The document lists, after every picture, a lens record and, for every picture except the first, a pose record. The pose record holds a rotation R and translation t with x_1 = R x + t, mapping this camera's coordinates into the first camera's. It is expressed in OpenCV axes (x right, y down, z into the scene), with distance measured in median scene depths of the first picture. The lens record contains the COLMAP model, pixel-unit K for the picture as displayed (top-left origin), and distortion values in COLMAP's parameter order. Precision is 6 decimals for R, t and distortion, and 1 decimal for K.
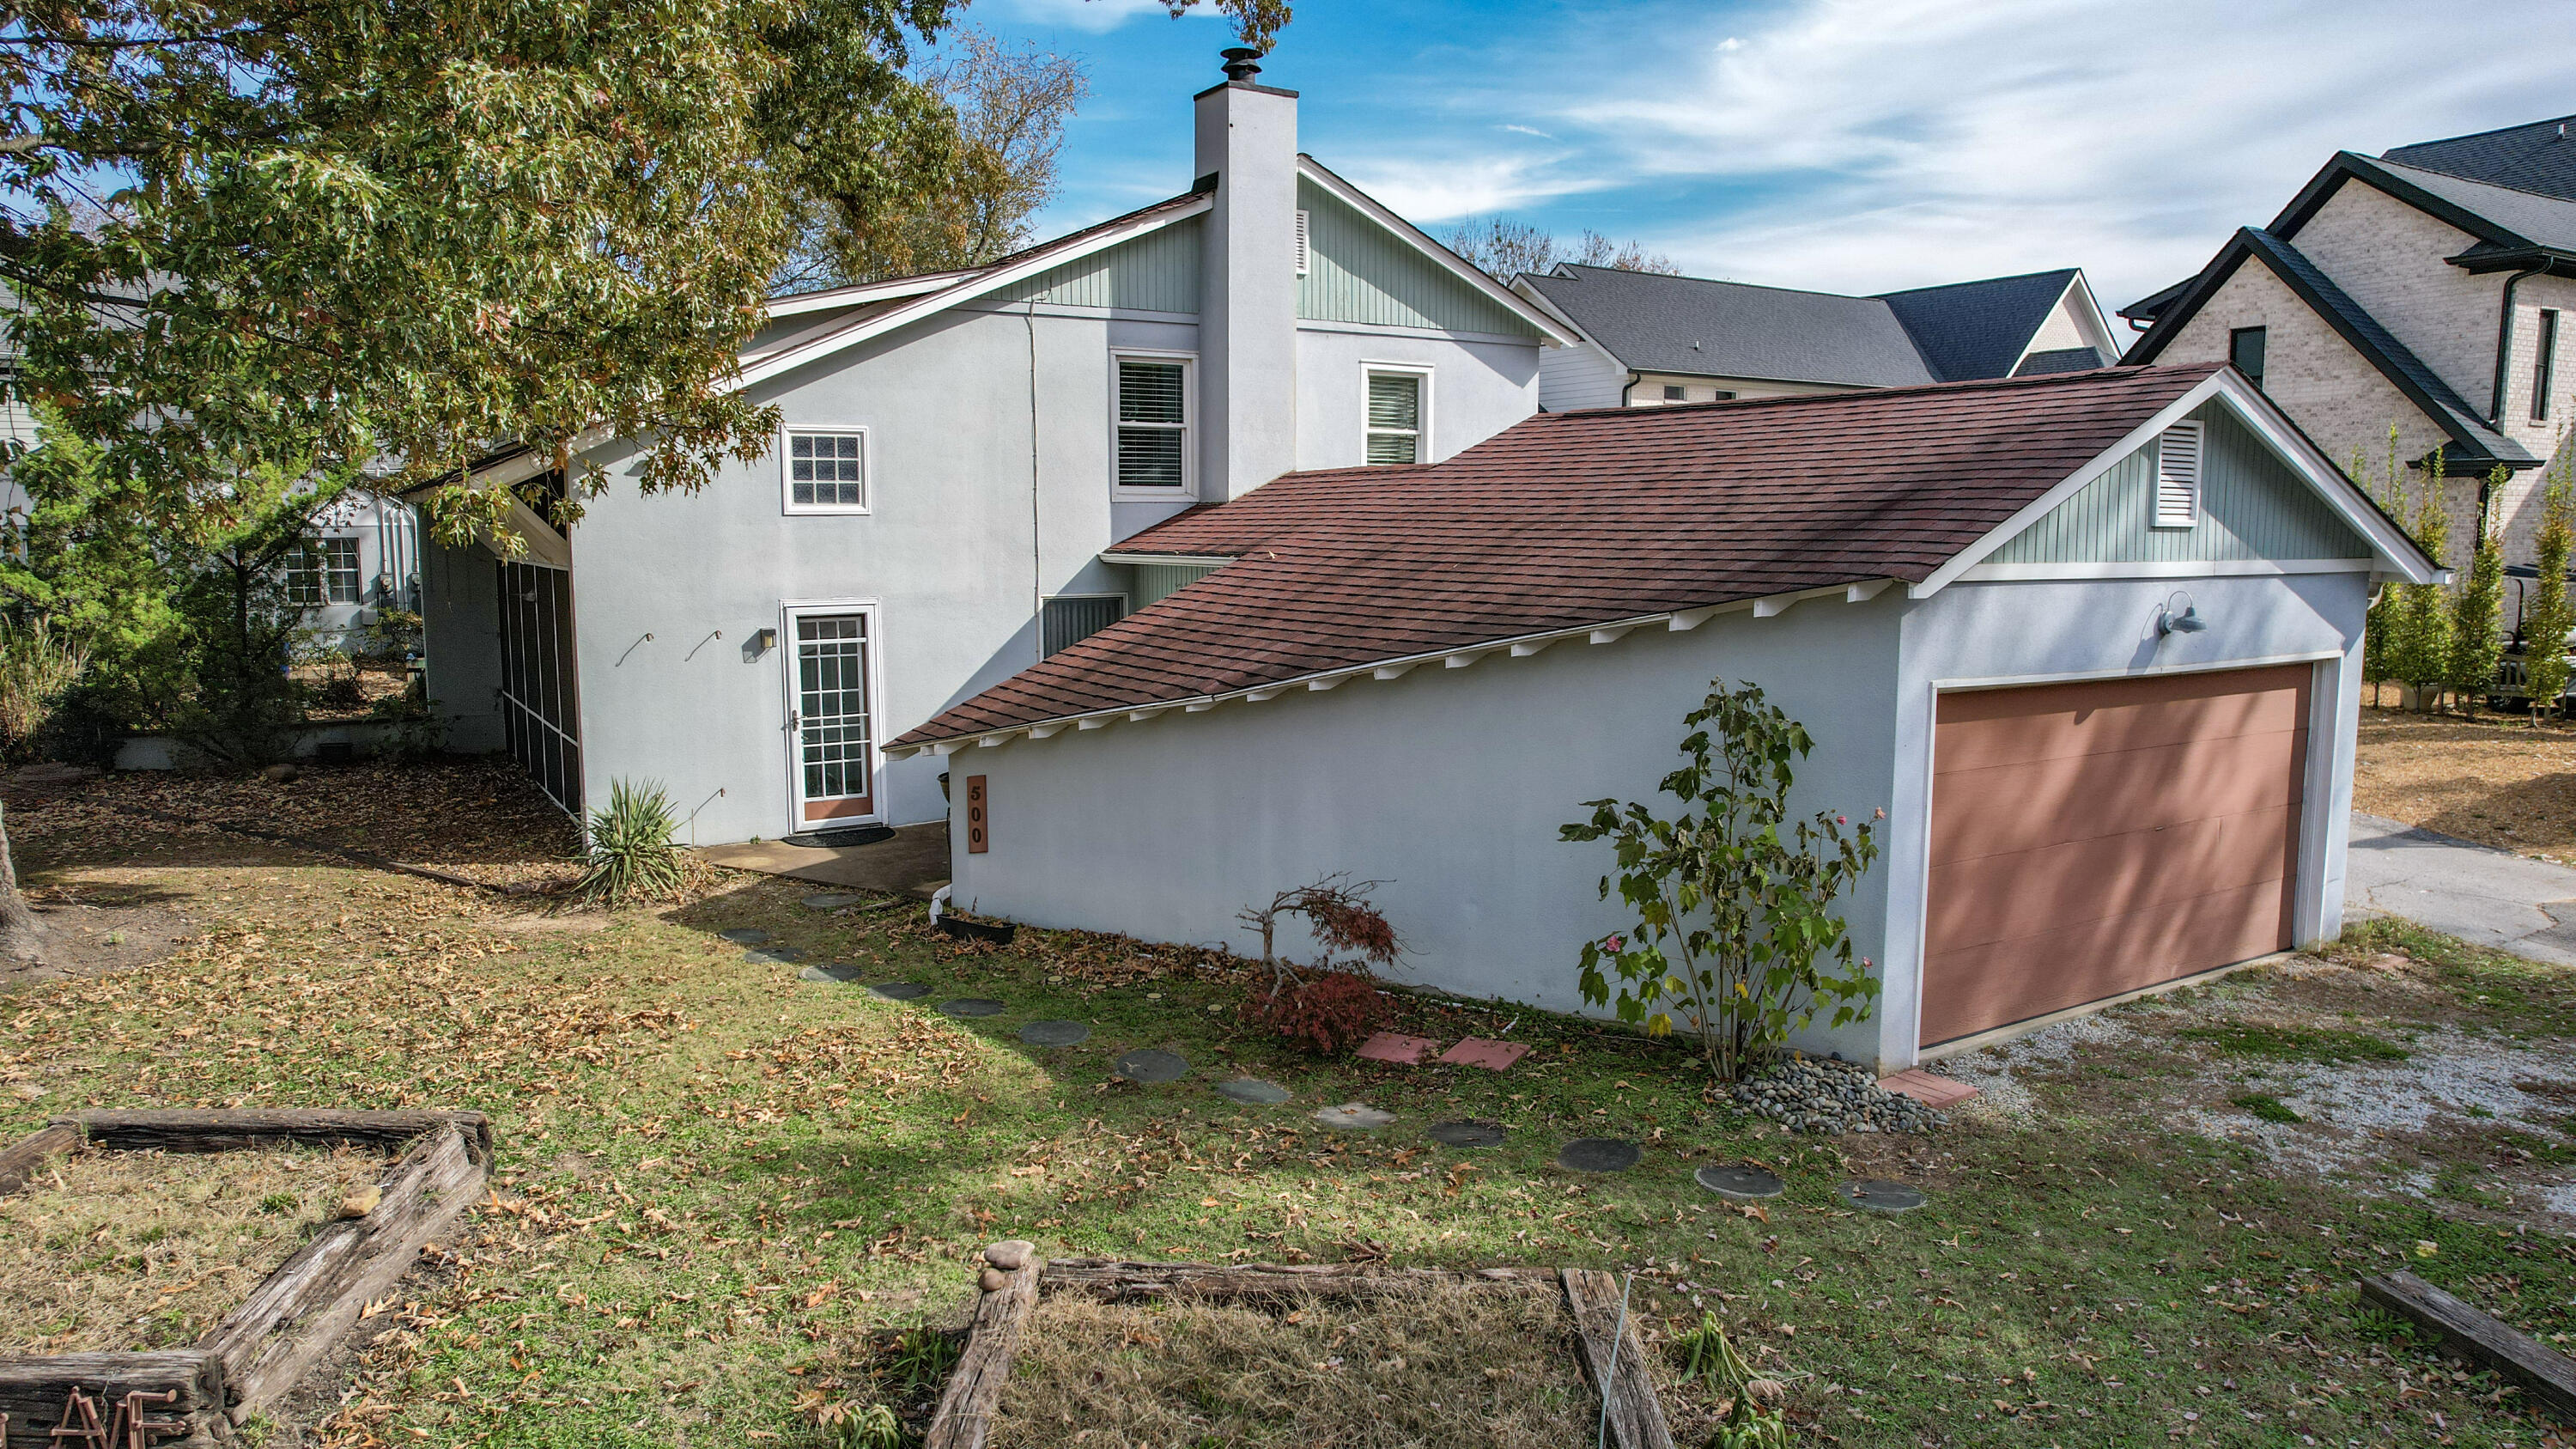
lens RADIAL K [[1642.3, 0, 1283.4], [0, 1642.3, 735.4], [0, 0, 1]] dist [-0.076969, 0.071652]
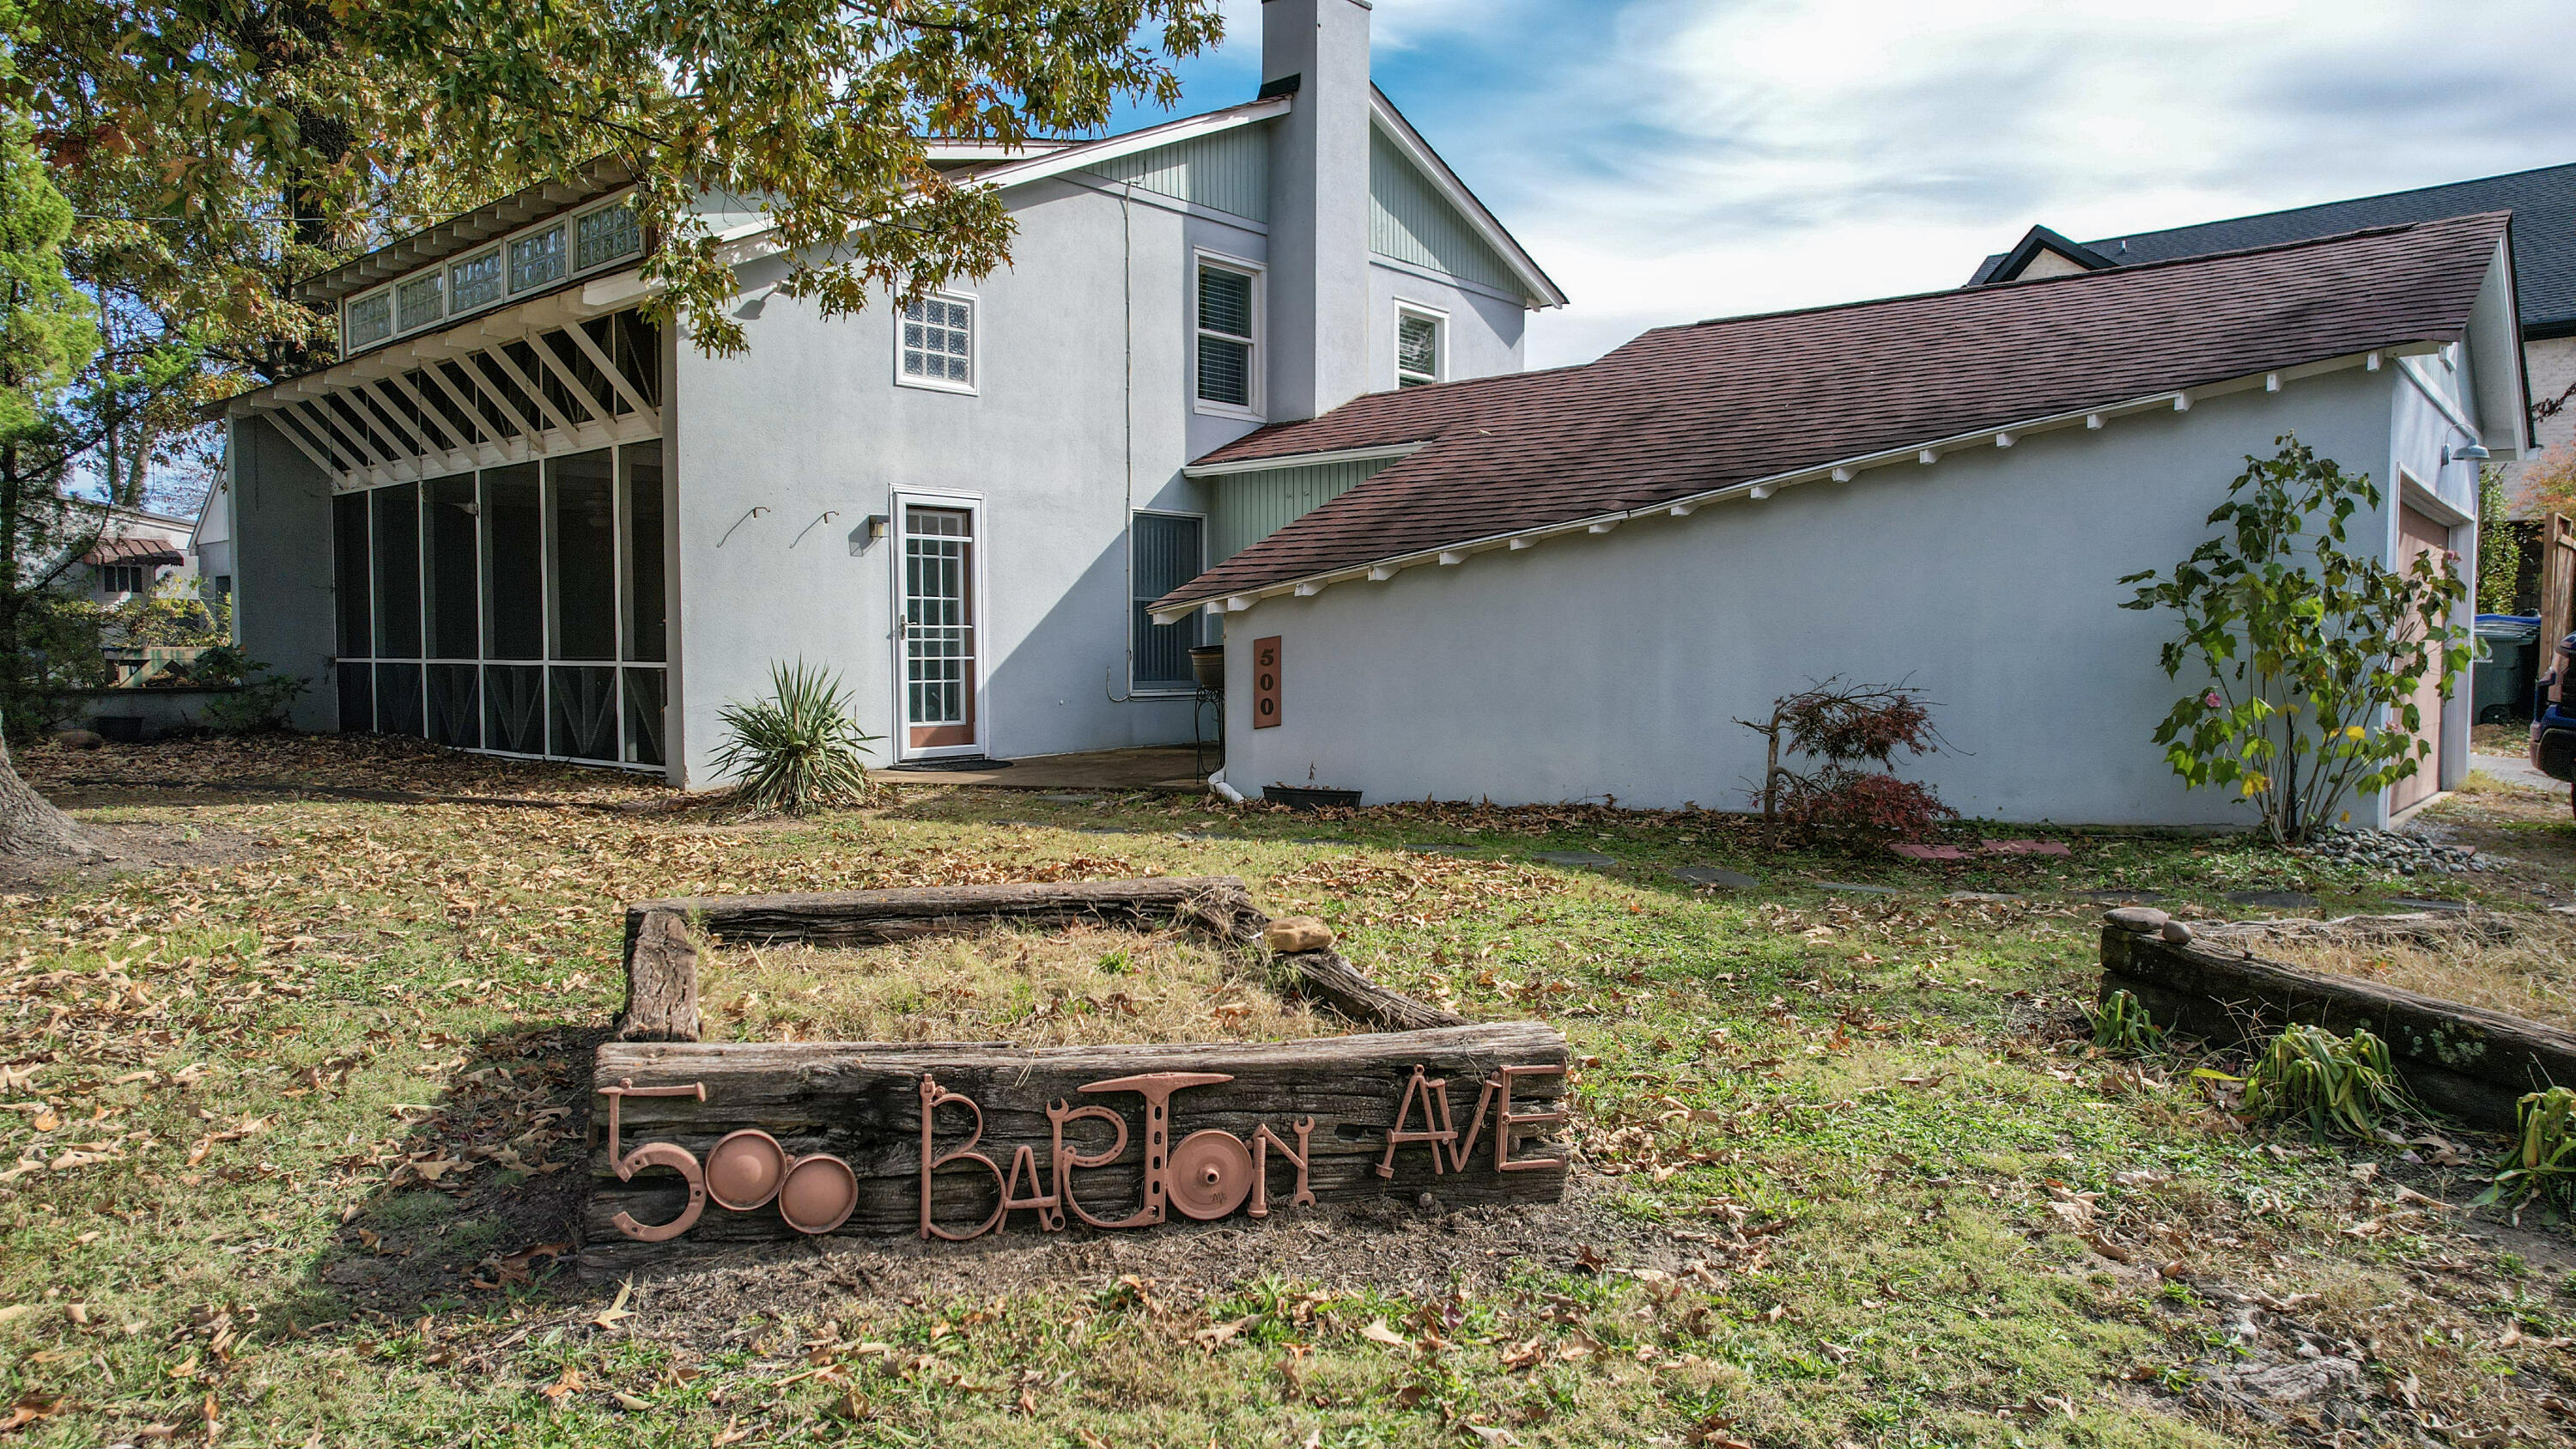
lens RADIAL K [[1642.3, 0, 1283.4], [0, 1642.3, 735.4], [0, 0, 1]] dist [-0.076969, 0.071652]
pose [[0.957480, -0.014202, 0.288150, -0.448453], [0.036243, 0.996796, -0.071302, 0.144694], [-0.286215, 0.078714, 0.954927, 0.174735]]
